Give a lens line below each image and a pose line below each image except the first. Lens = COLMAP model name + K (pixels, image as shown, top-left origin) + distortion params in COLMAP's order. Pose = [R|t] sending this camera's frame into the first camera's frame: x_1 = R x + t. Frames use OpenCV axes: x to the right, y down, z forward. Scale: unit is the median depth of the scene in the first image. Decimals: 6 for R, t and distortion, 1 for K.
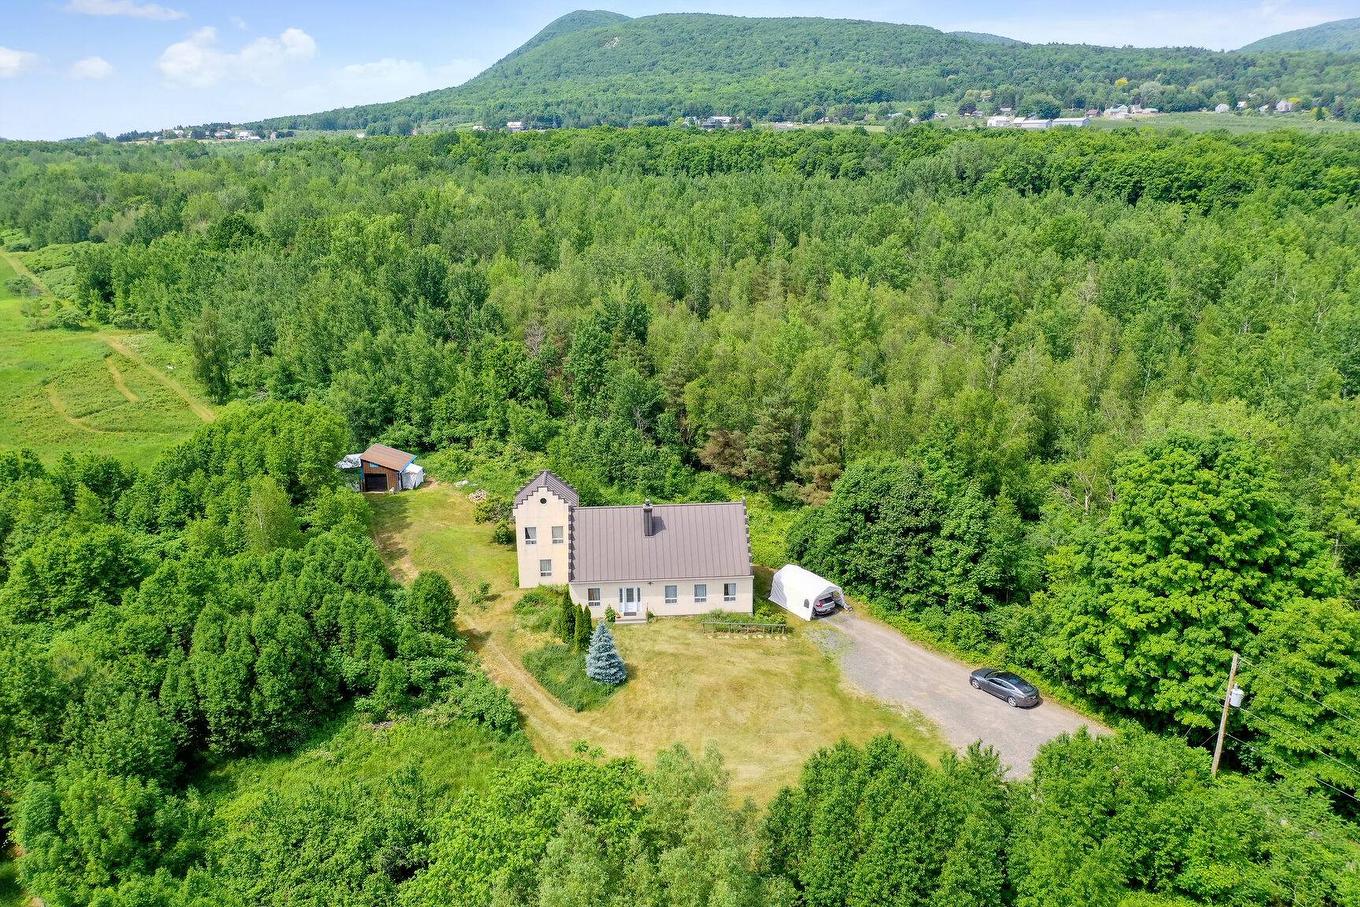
lens RADIAL K [[1054.5, 0, 679.3], [0, 1054.5, 448.2], [0, 0, 1]] dist [-0.009152, 0.003429]
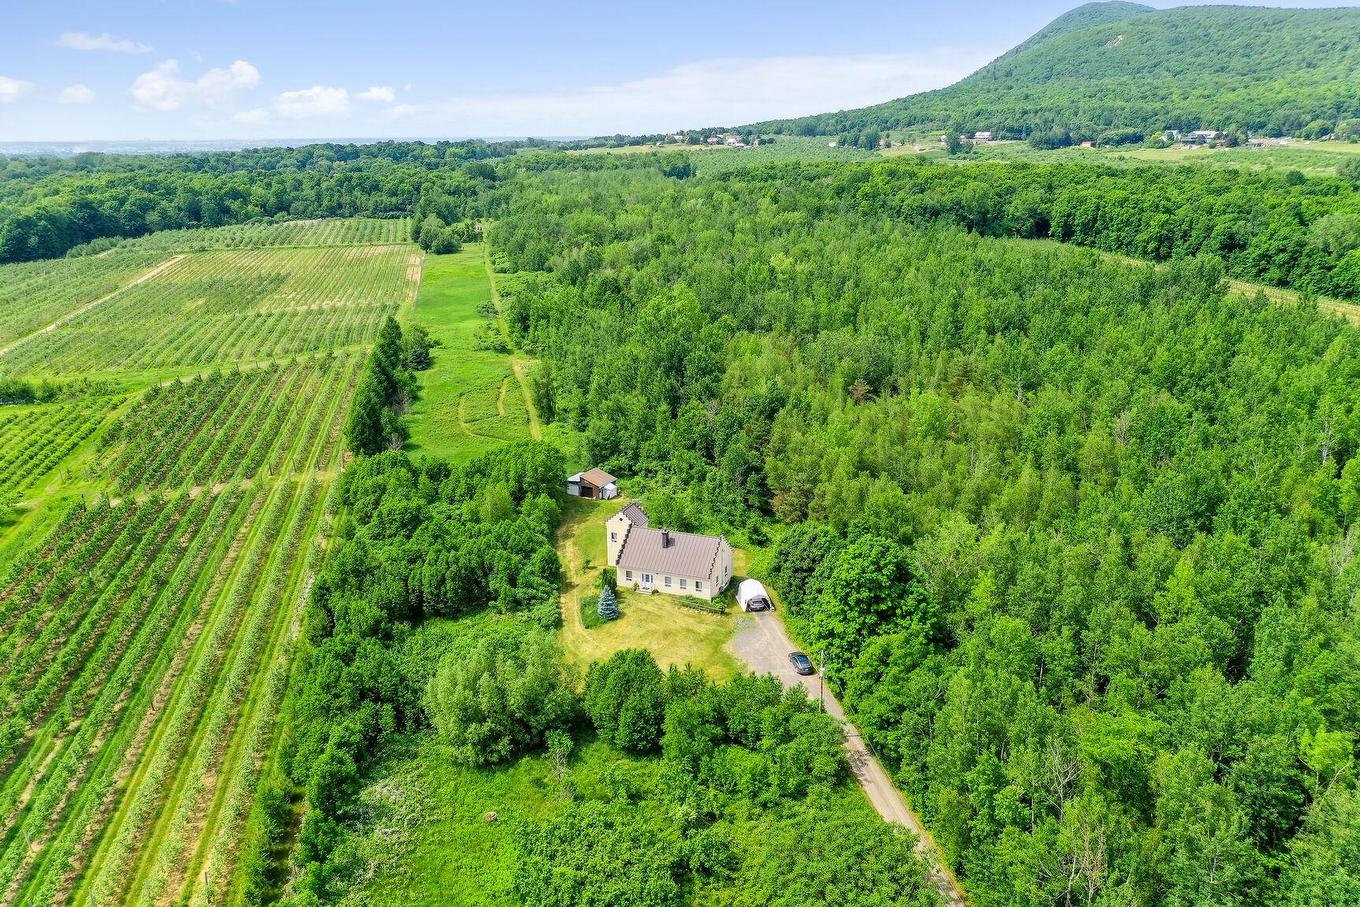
lens RADIAL K [[1054.5, 0, 679.6], [0, 1054.5, 456.7], [0, 0, 1]] dist [-0.009152, 0.003429]
pose [[0.906362, 0.128967, -0.402338, 0.452827], [-0.125389, 0.991478, 0.035343, -0.089280], [0.403468, 0.018415, 0.914809, -0.411967]]
